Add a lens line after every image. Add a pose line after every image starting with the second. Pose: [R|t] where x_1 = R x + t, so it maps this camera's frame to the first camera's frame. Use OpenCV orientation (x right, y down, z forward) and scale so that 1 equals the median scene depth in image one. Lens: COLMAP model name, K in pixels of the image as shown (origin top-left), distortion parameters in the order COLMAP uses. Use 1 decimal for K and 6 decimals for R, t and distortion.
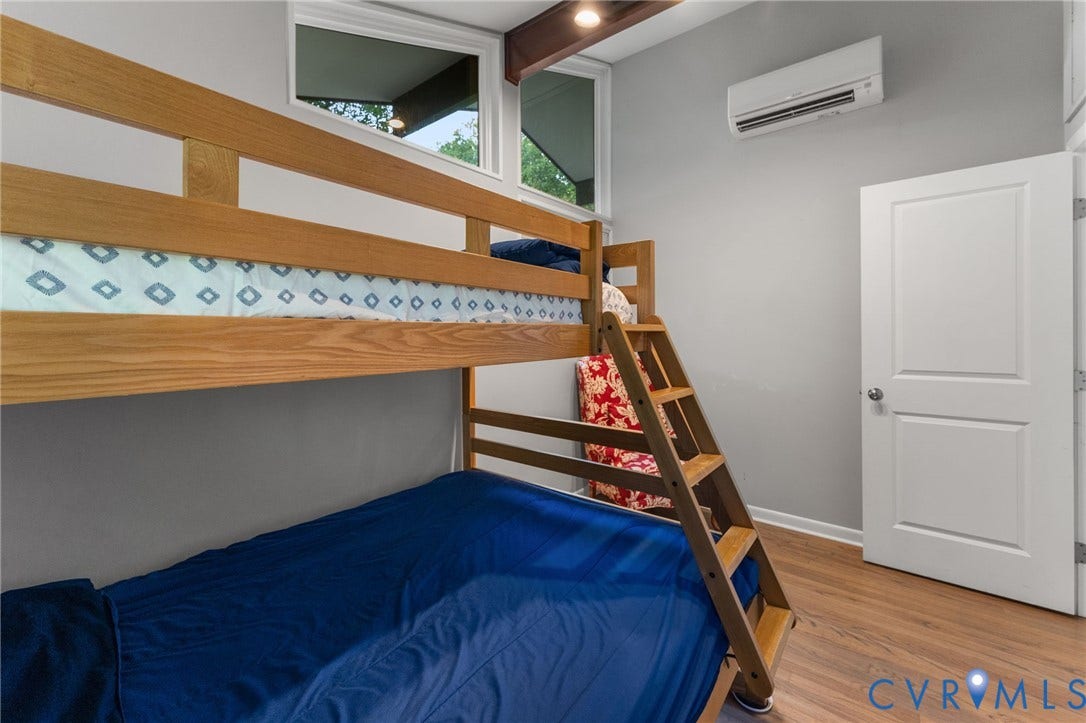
lens RADIAL K [[435.4, 0, 543.4], [0, 435.4, 350.9], [0, 0, 1]] dist [-0.001000, -0.000361]
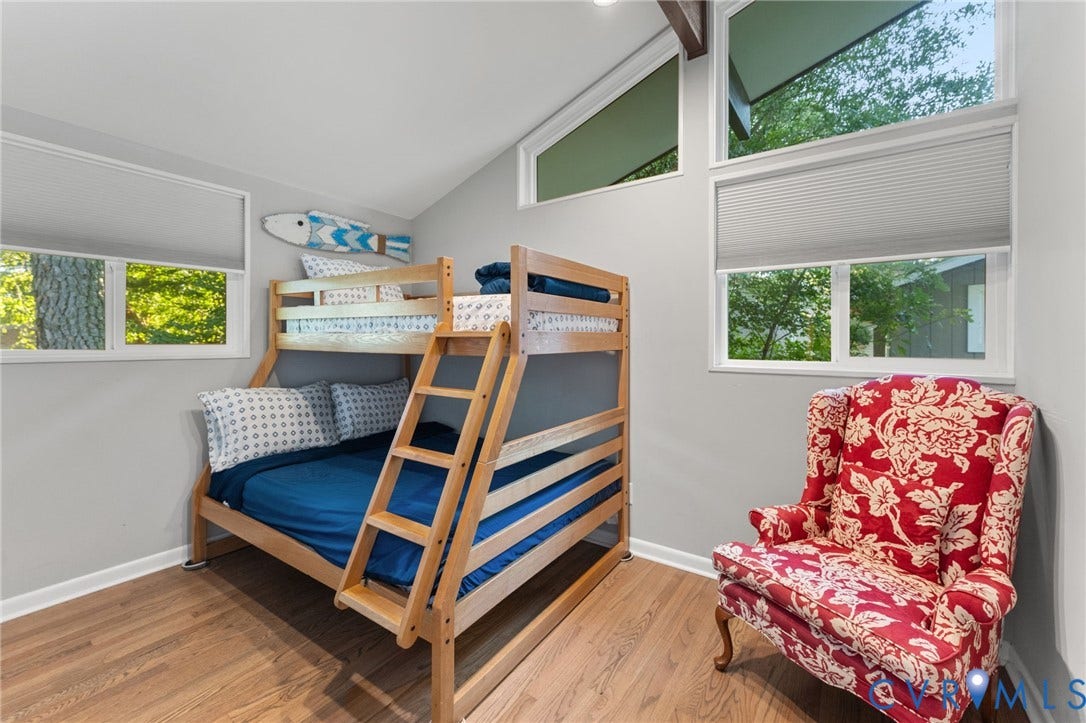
lens RADIAL K [[435.4, 0, 543.4], [0, 435.4, 350.9], [0, 0, 1]] dist [-0.001000, -0.000361]
pose [[0.077293, 0.029229, -0.996580, 0.683656], [-0.047638, 0.998537, 0.025592, -0.022919], [0.995870, 0.045497, 0.078573, 0.542961]]
